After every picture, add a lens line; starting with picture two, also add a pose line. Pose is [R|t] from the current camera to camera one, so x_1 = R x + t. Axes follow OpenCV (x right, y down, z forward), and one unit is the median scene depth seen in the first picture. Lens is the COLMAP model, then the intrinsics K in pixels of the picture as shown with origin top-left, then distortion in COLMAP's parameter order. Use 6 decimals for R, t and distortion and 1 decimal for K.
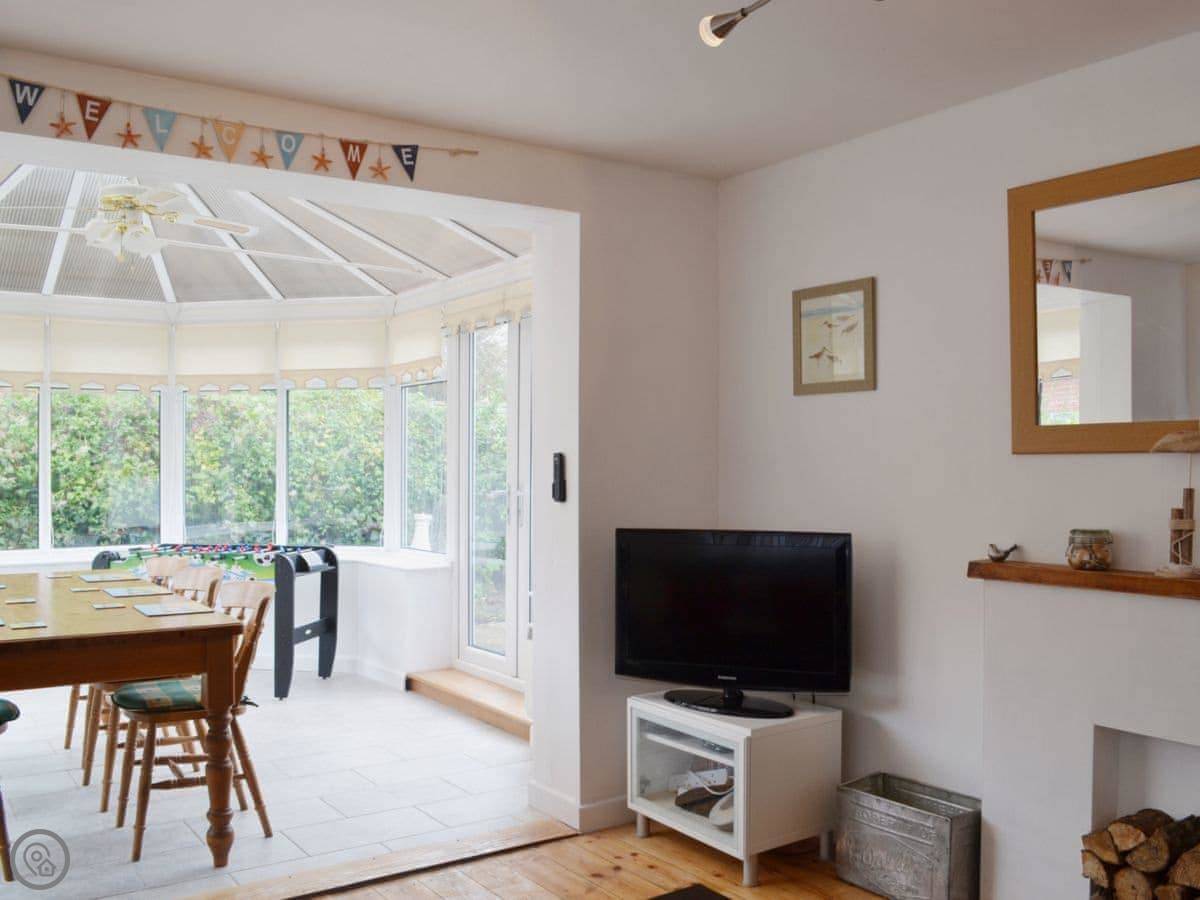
lens RADIAL K [[1059.8, 0, 600.0], [0, 1059.8, 450.0], [0, 0, 1]] dist [-0.098907, 0.043500]
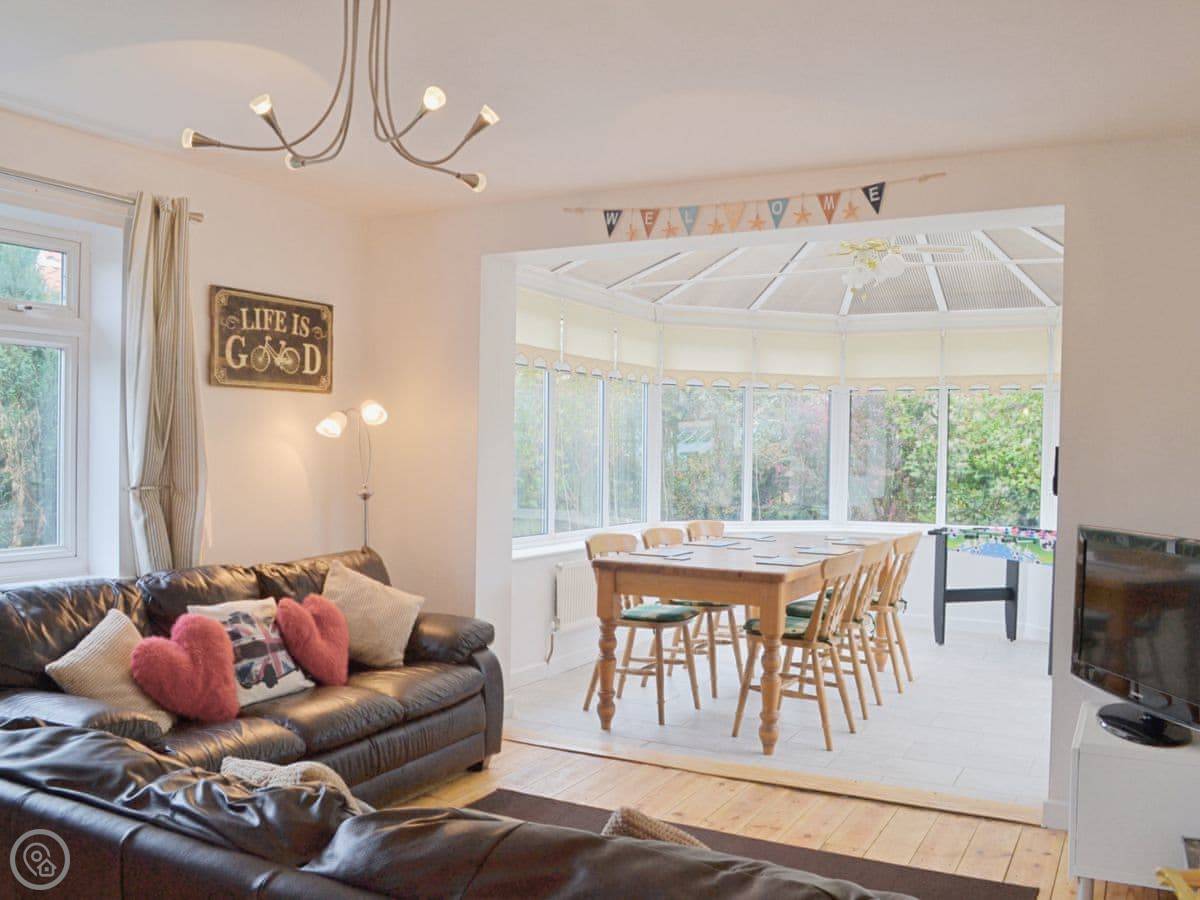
lens RADIAL K [[1059.8, 0, 600.0], [0, 1059.8, 450.0], [0, 0, 1]] dist [-0.098907, 0.043500]
pose [[0.468481, 0.010169, -0.883415, 0.715853], [-0.002644, 0.999945, 0.010108, -0.003409], [0.883470, -0.002400, 0.468482, 0.175814]]
